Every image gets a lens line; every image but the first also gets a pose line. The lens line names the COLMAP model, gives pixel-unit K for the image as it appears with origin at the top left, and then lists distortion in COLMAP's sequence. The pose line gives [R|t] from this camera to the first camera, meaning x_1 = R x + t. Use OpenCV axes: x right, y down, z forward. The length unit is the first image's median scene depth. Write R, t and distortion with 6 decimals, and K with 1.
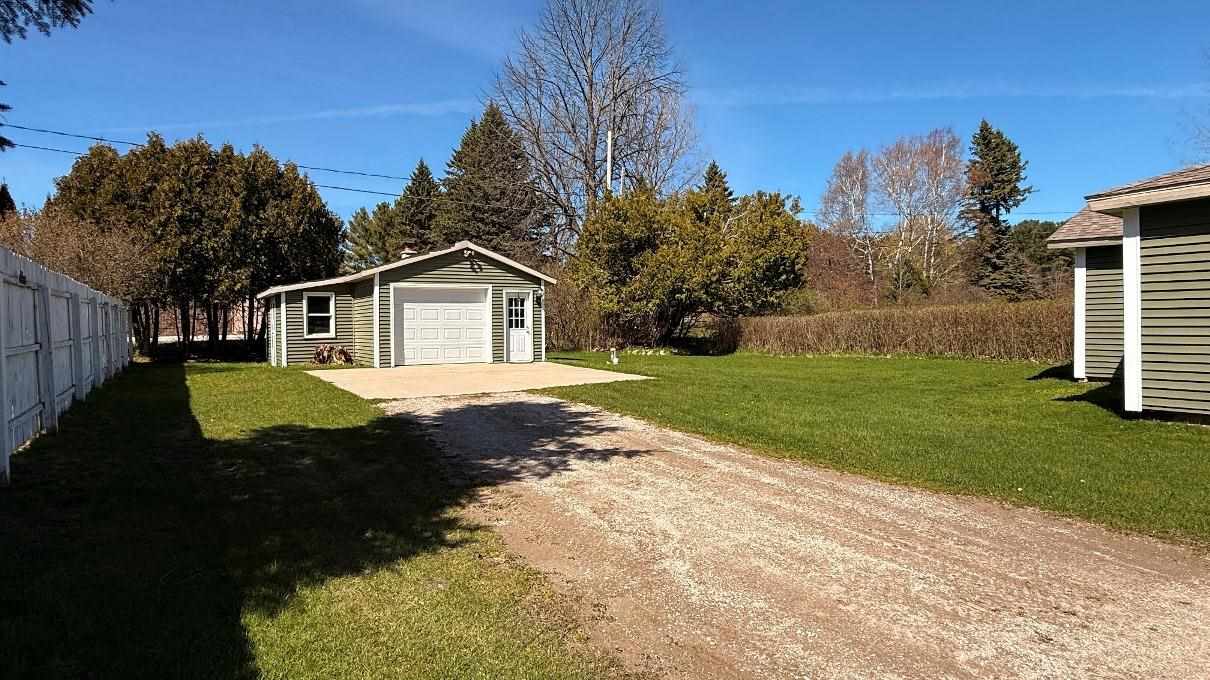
lens RADIAL K [[625.6, 0, 607.8], [0, 625.6, 340.9], [0, 0, 1]] dist [0.026390, 0.000866]
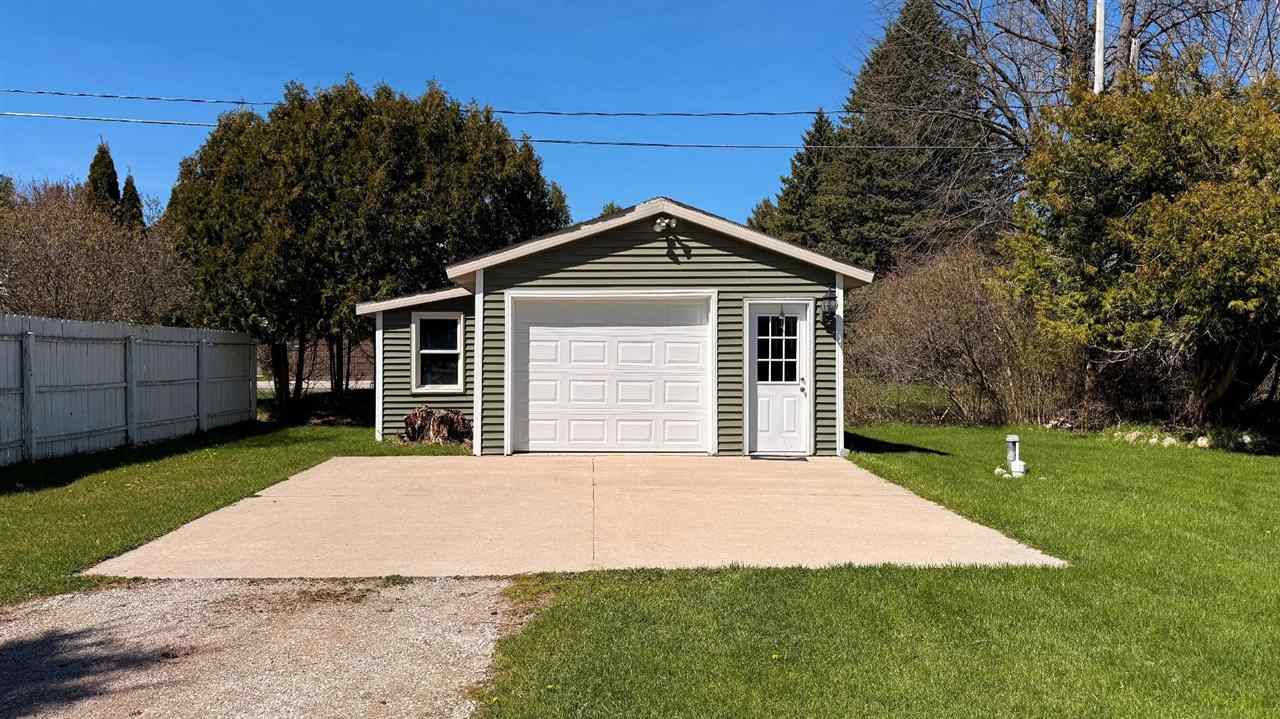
lens RADIAL K [[908.5, 0, 639.1], [0, 908.5, 360.4], [0, 0, 1]] dist [0.077984, -0.004672]
pose [[0.858560, 0.008348, -0.512645, 0.111774], [-0.023164, 0.999478, -0.022520, -0.018377], [0.512189, 0.031209, 0.858305, 0.370957]]
